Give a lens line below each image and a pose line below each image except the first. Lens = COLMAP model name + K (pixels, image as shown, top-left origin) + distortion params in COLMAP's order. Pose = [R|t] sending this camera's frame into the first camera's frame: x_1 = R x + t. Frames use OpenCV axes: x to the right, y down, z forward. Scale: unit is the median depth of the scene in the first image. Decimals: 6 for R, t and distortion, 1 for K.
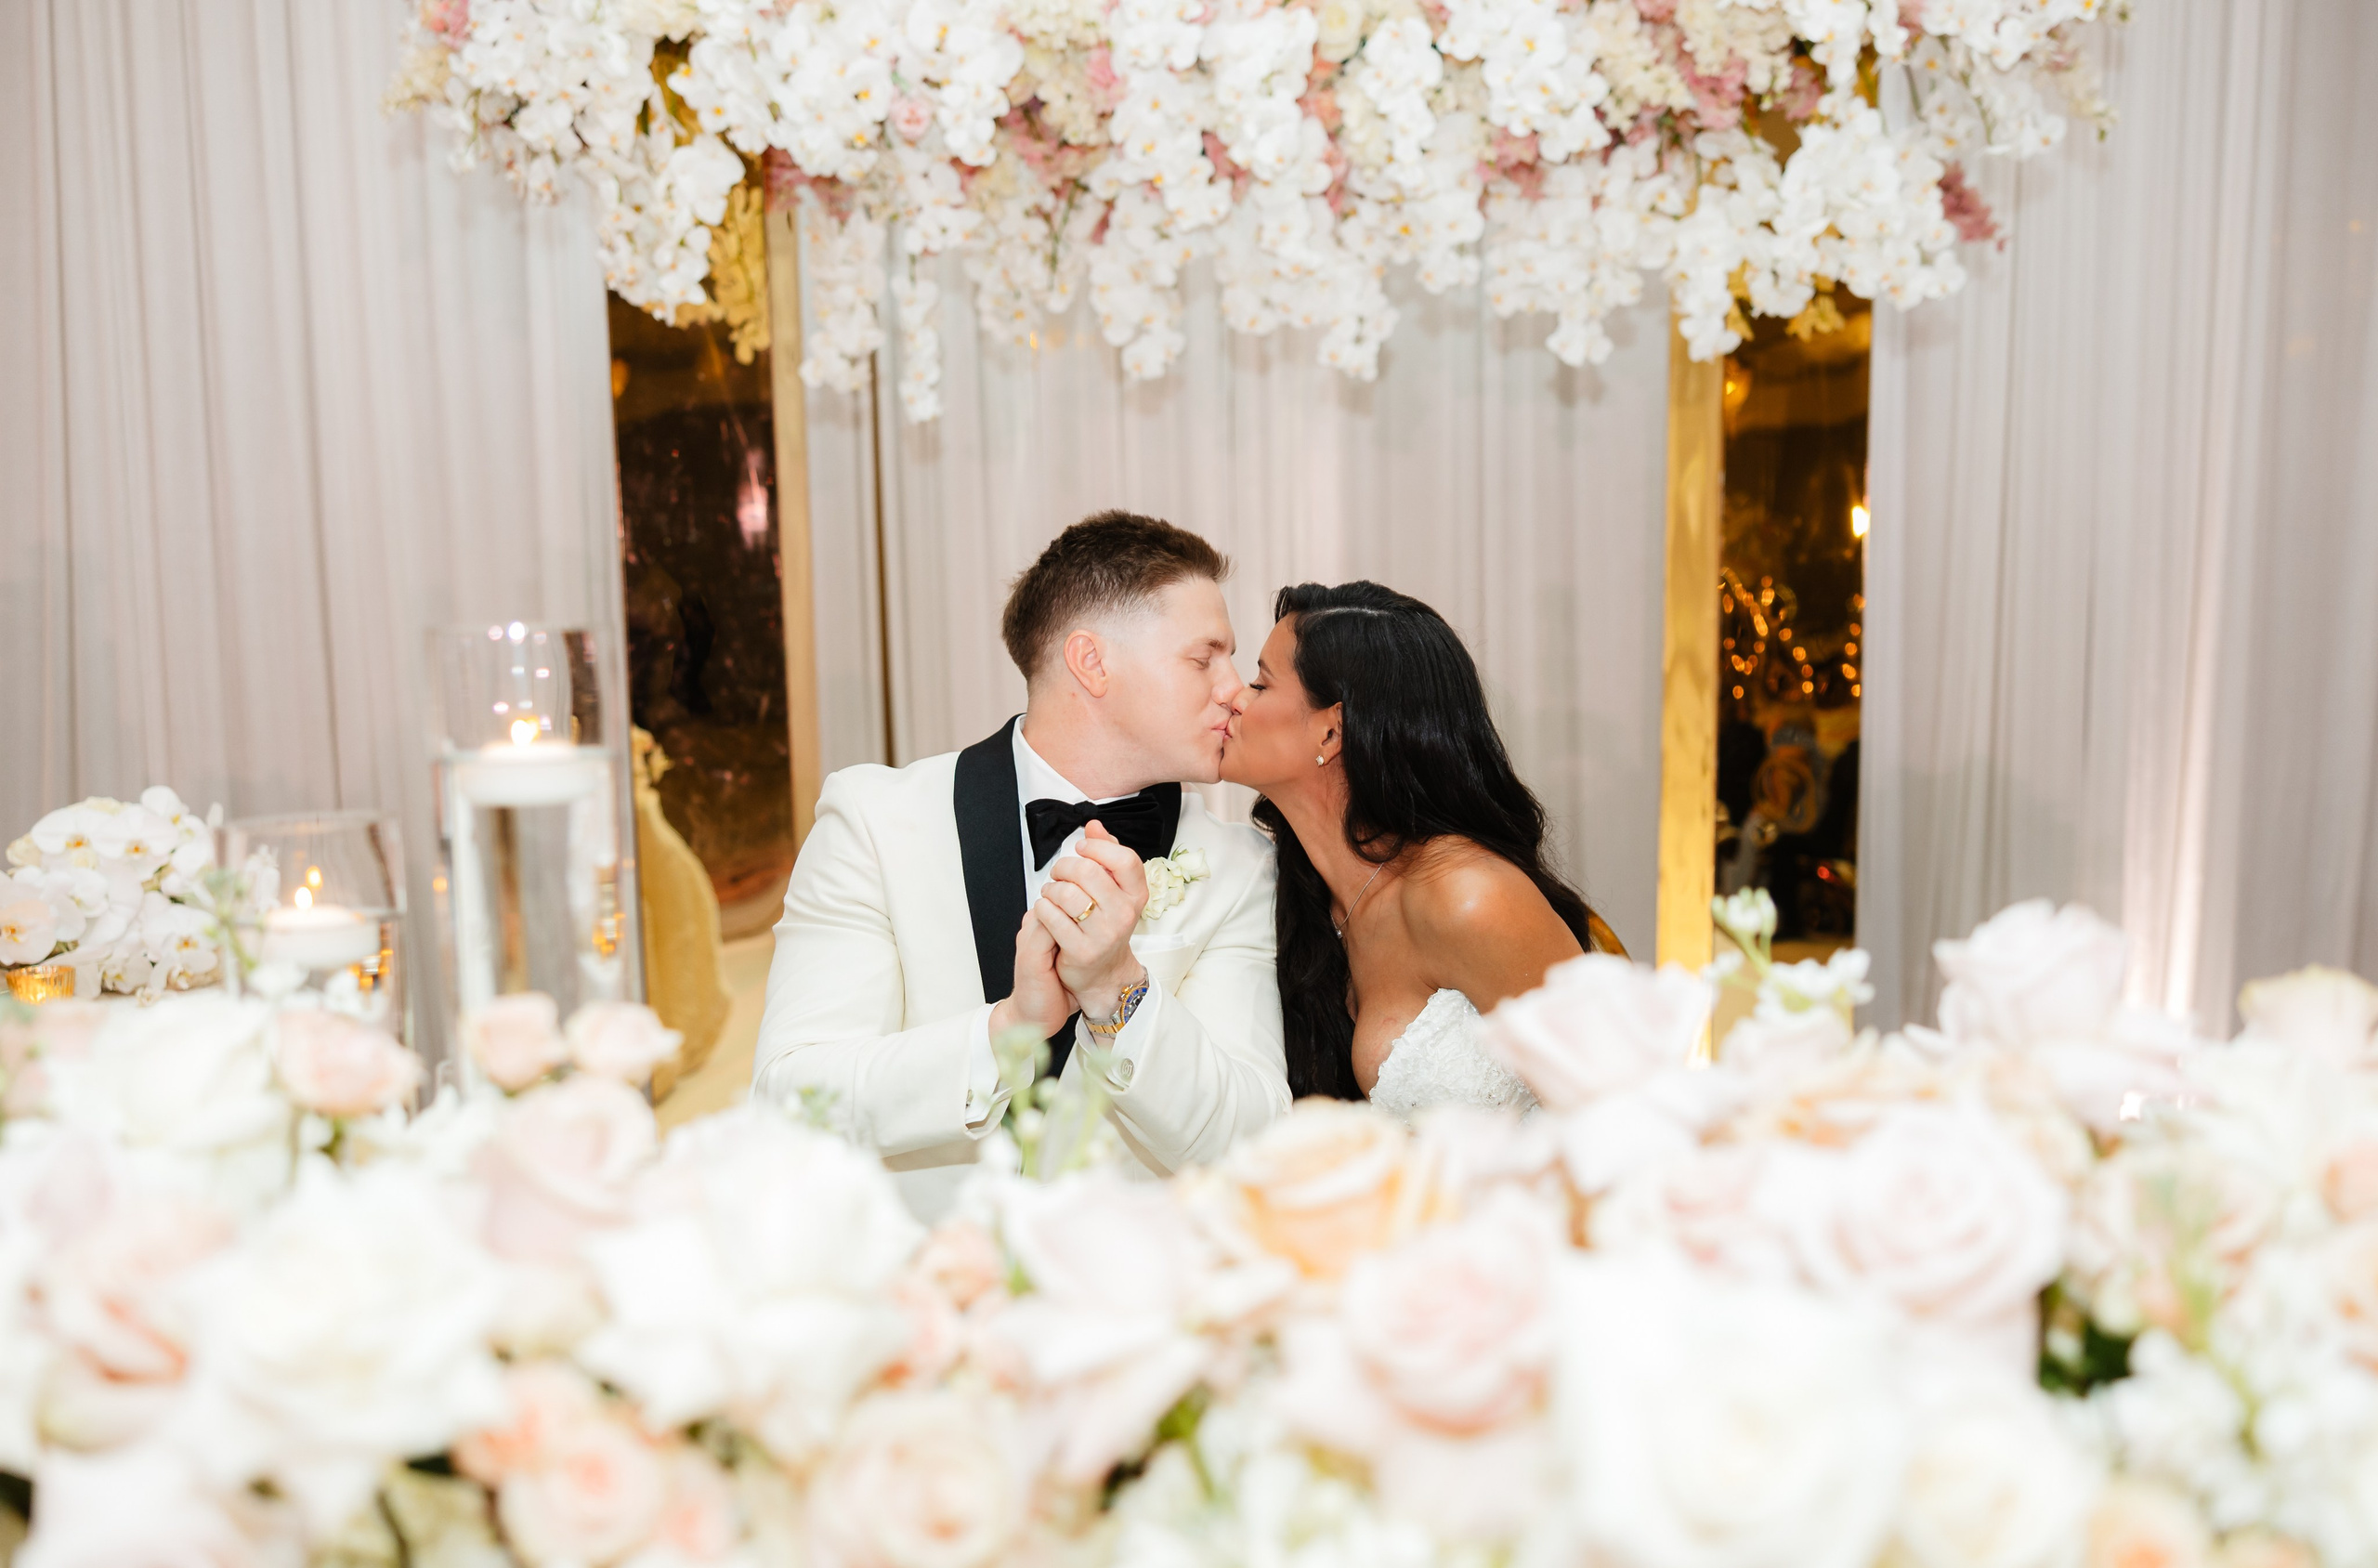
lens RADIAL K [[1991.0, 0, 1147.9], [0, 1991.0, 811.7], [0, 0, 1]] dist [0.009188, -0.004348]
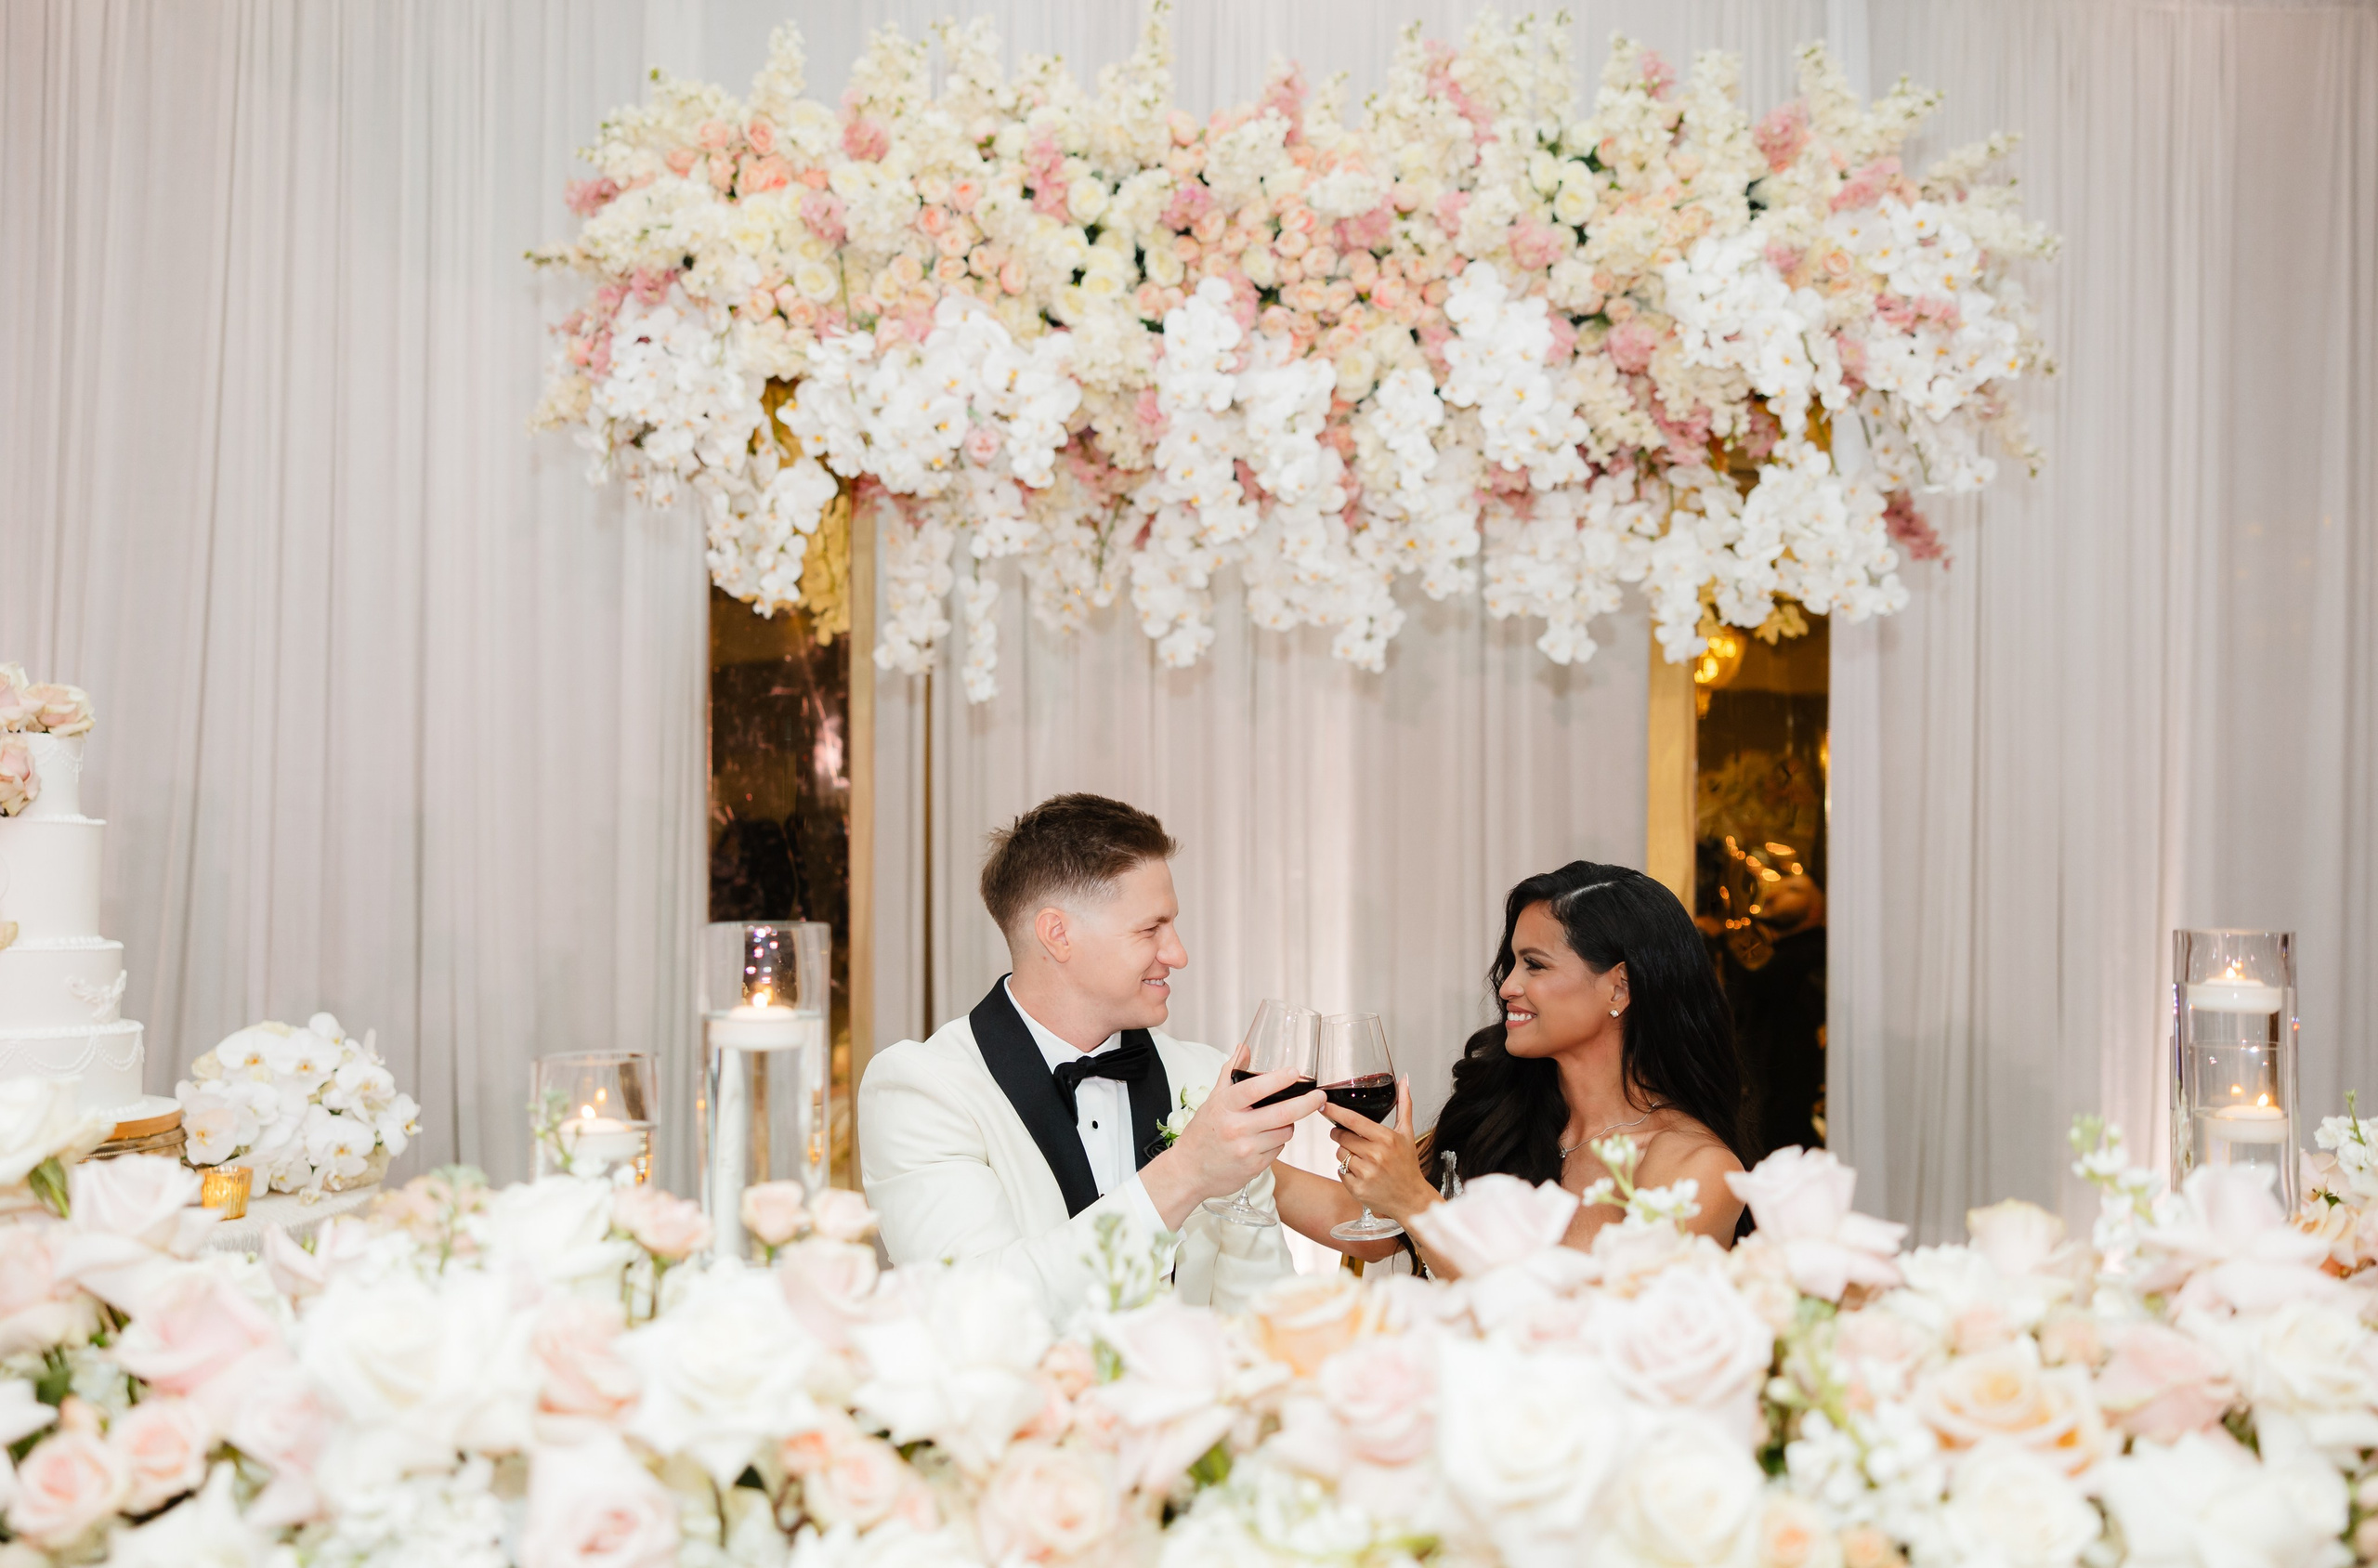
lens RADIAL K [[1991.0, 0, 1147.9], [0, 1991.0, 811.7], [0, 0, 1]] dist [0.009188, -0.004348]
pose [[0.999624, 0.025805, -0.009220, -0.006369], [-0.026717, 0.992598, -0.118472, -0.002887], [0.006094, 0.118674, 0.992915, -0.111982]]
